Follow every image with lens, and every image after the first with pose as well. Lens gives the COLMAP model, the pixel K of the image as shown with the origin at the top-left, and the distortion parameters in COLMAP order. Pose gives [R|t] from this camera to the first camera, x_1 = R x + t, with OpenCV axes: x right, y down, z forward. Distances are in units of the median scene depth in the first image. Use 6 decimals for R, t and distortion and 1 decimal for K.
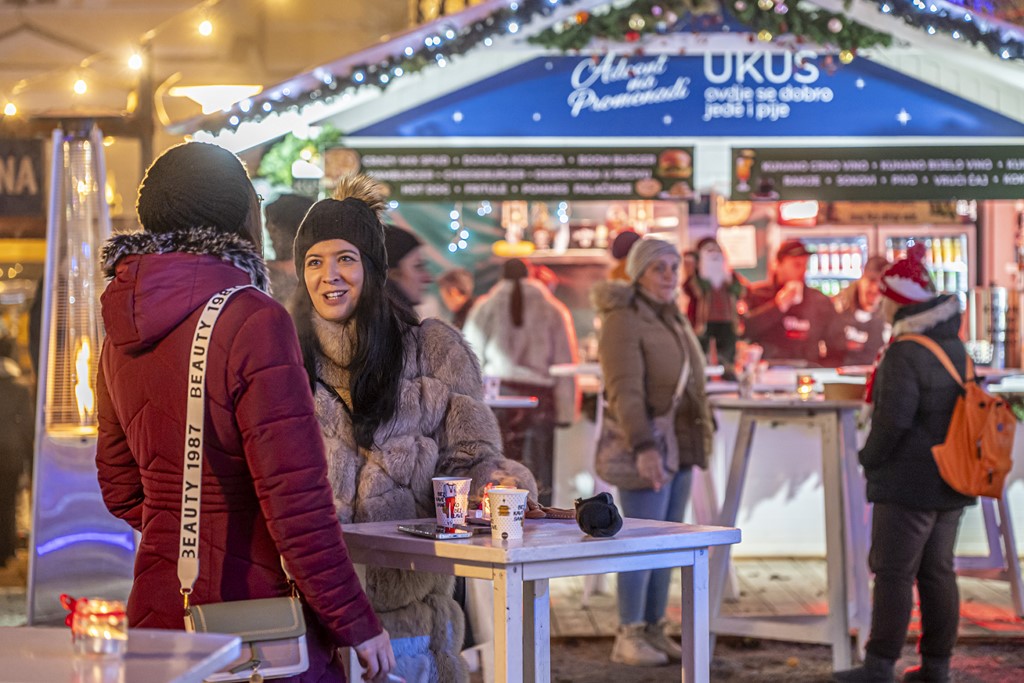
lens RADIAL K [[3248.2, 0, 511.8], [0, 3248.2, 341.6], [0, 0, 1]] dist [-0.082117, 0.000000]
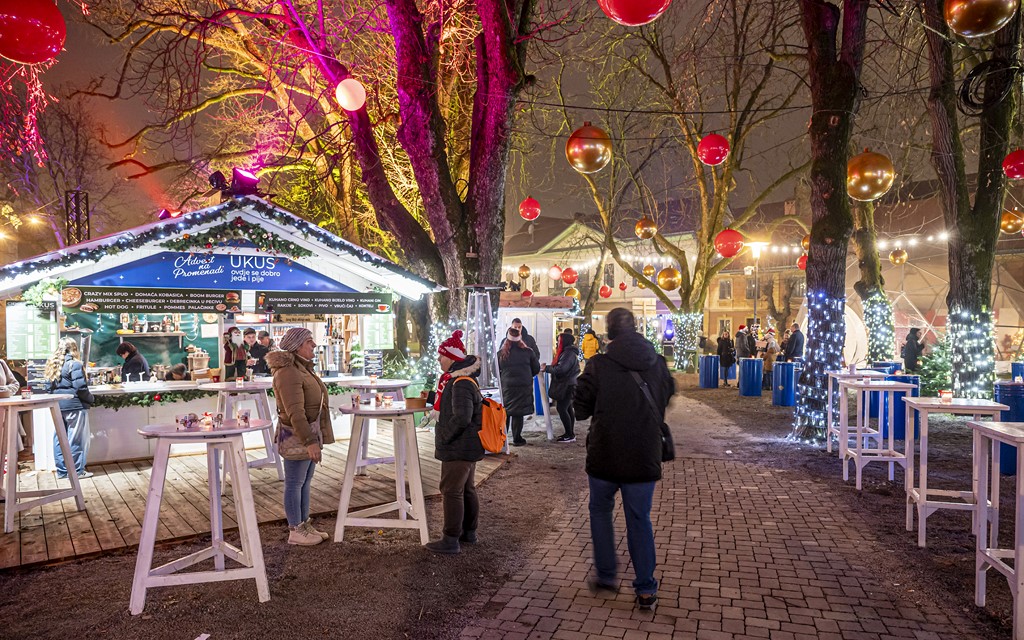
lens RADIAL K [[684.7, 0, 517.4], [0, 684.7, 326.1], [0, 0, 1]] dist [-0.009895, -0.002797]
pose [[0.824937, -0.004212, 0.565210, -0.063794], [0.021774, 0.999467, -0.024333, -0.015994], [-0.564806, 0.032380, 0.824588, 0.450797]]
